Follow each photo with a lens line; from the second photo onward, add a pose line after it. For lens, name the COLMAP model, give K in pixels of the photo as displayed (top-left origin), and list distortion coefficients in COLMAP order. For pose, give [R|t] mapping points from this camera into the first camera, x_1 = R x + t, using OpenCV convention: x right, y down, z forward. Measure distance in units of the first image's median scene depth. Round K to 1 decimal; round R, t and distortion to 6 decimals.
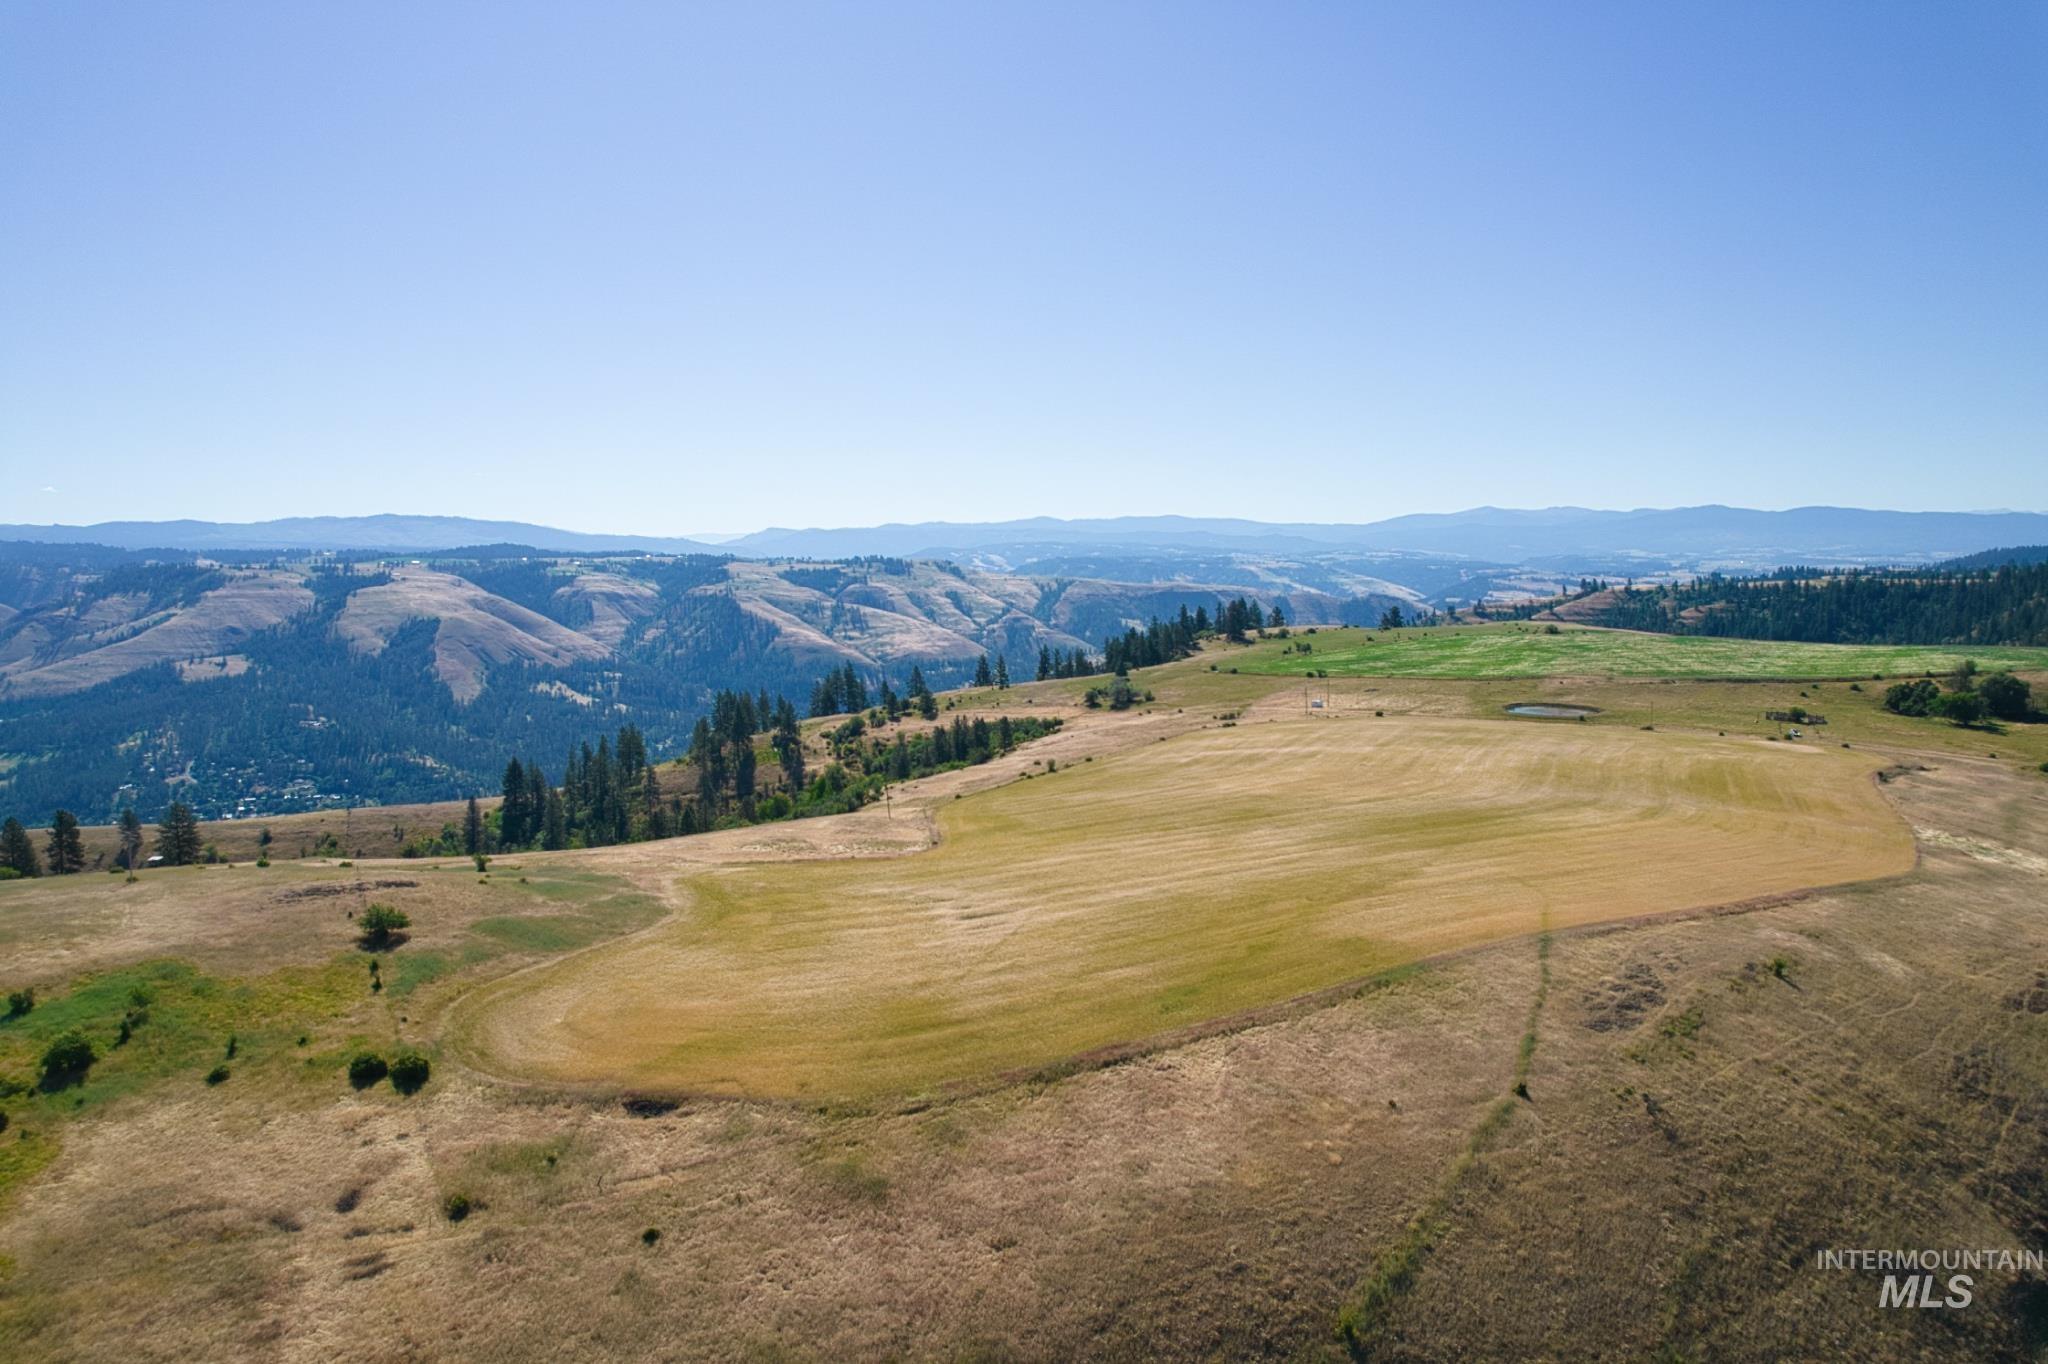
lens RADIAL K [[1309.8, 0, 1022.1], [0, 1309.8, 676.8], [0, 0, 1]] dist [-0.075146, 0.072032]
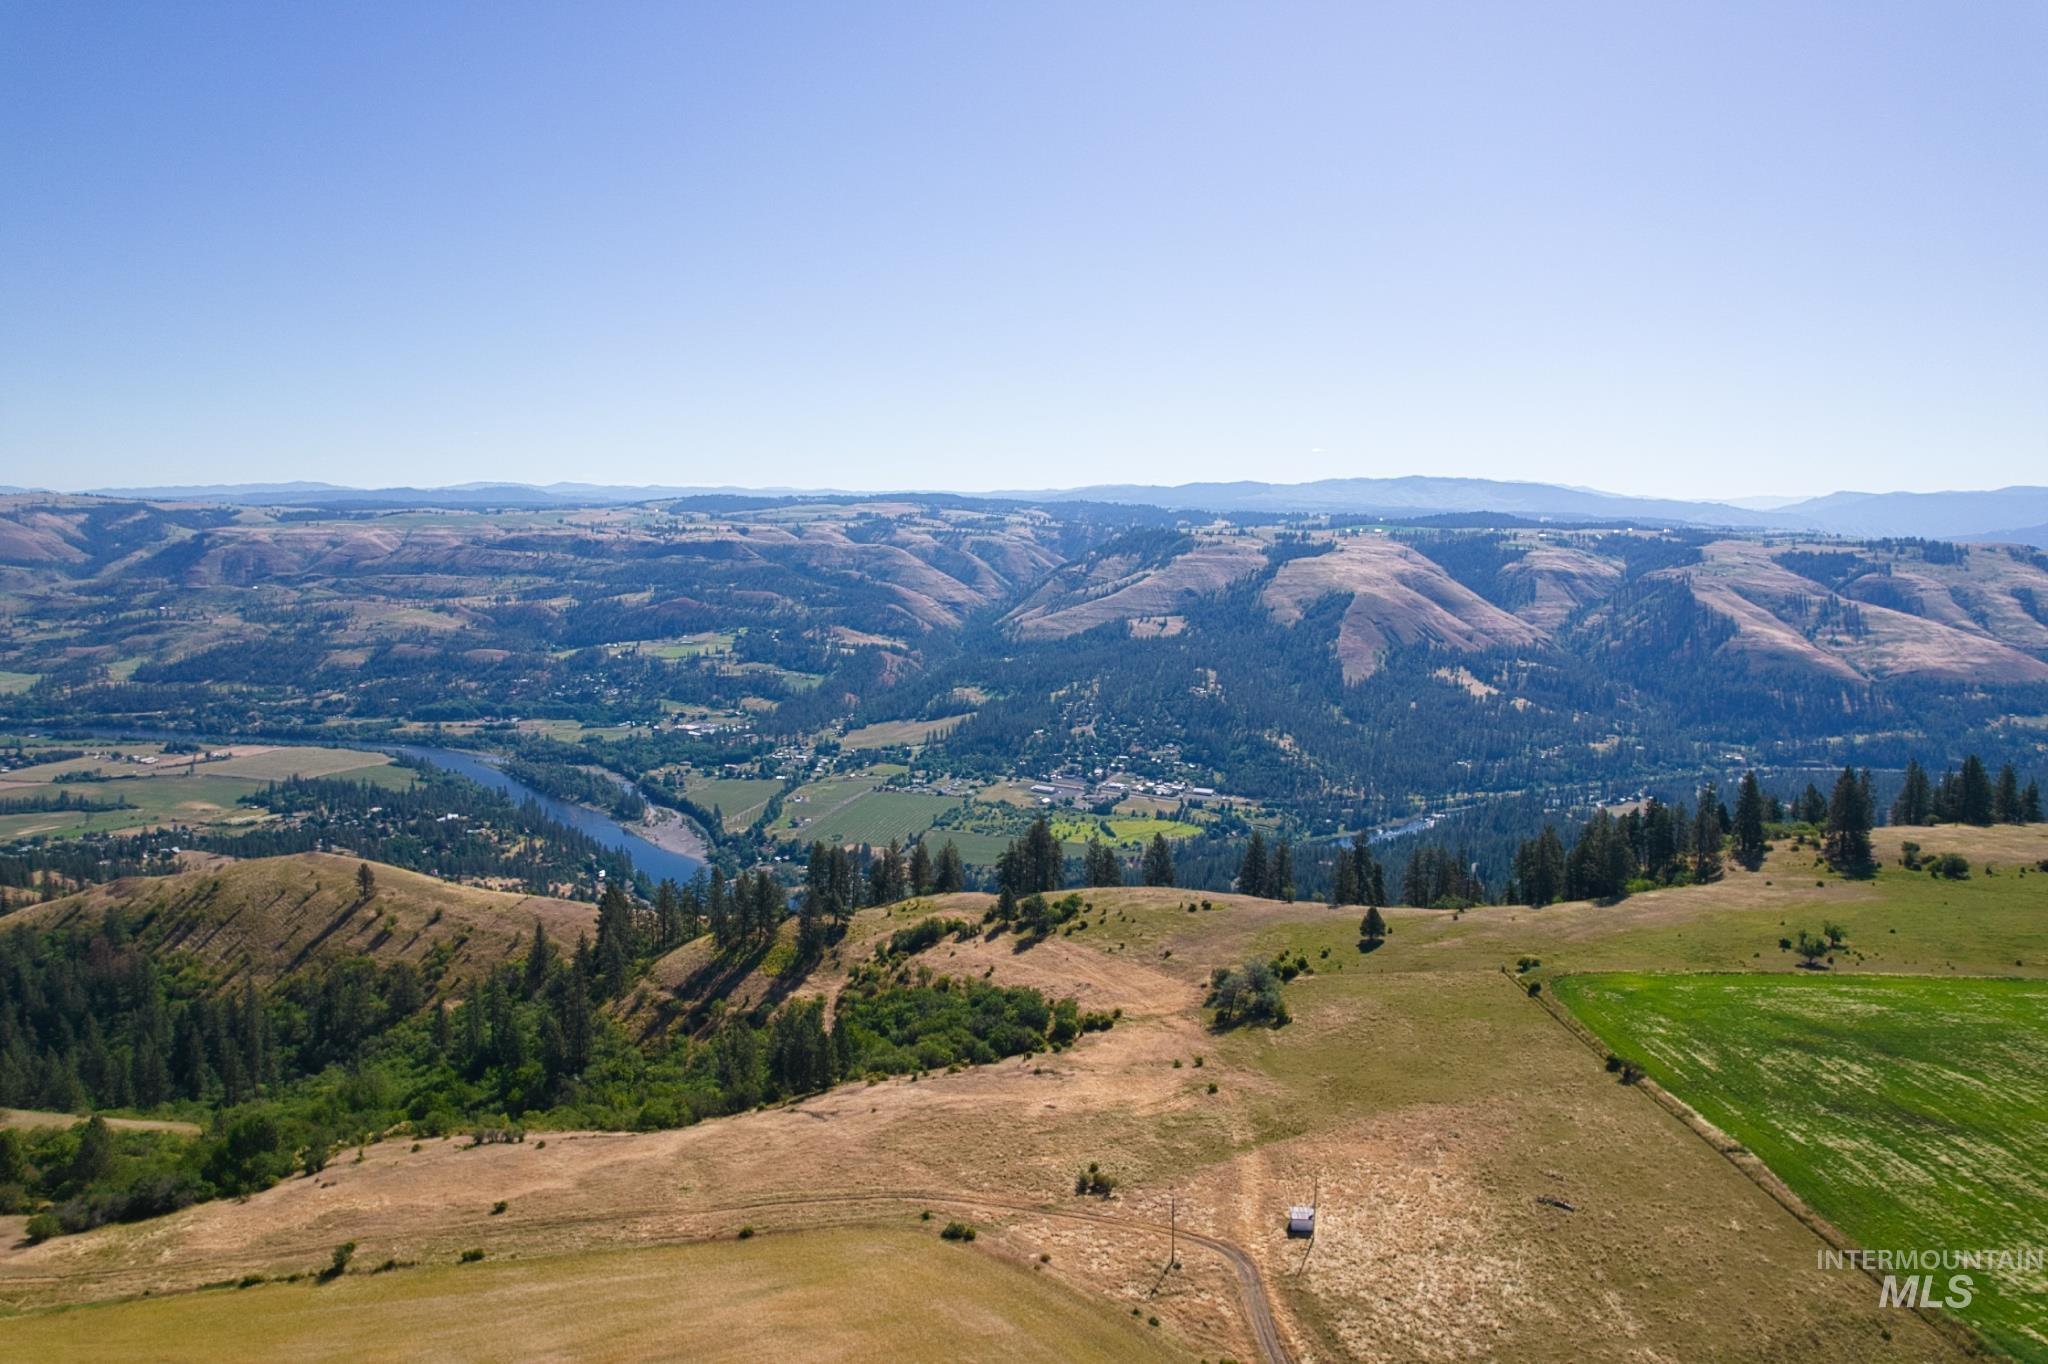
lens RADIAL K [[1312.3, 0, 1020.5], [0, 1312.3, 675.2], [0, 0, 1]] dist [-0.083616, 0.078084]
pose [[0.723221, 0.096925, -0.683781, 0.043376], [-0.076653, 0.995251, 0.060002, -0.016890], [0.686349, 0.009019, 0.727216, 0.067547]]
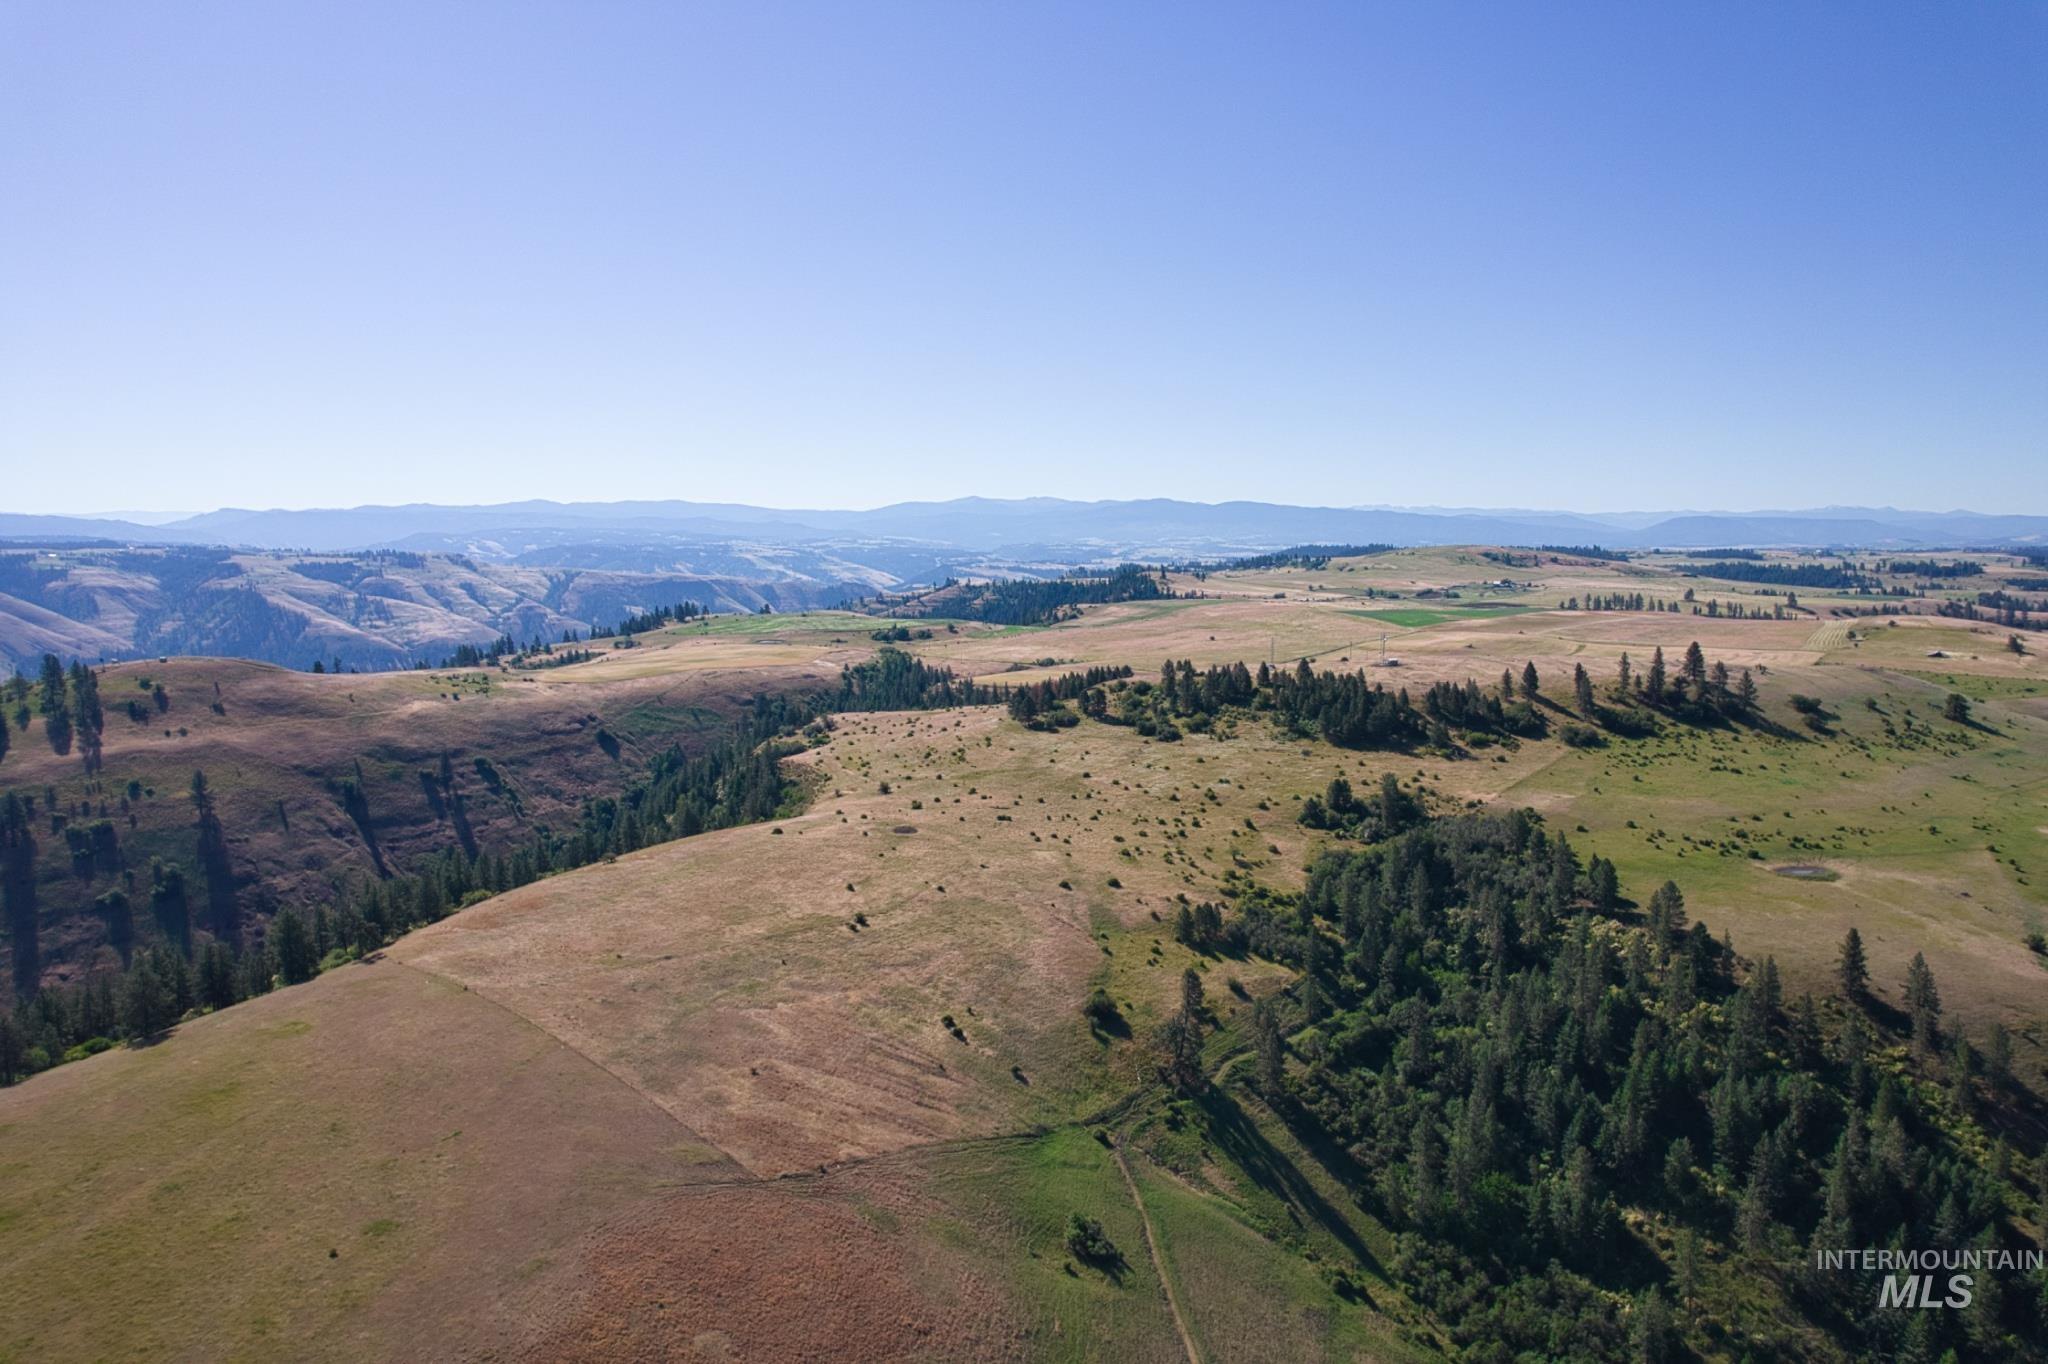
lens RADIAL K [[1312.3, 0, 1020.5], [0, 1312.3, 675.2], [0, 0, 1]] dist [-0.083616, 0.078084]
pose [[0.932241, -0.029427, 0.360640, -0.015868], [0.025209, 0.999548, 0.016398, 0.006625], [-0.360959, -0.006195, 0.932561, -0.202154]]
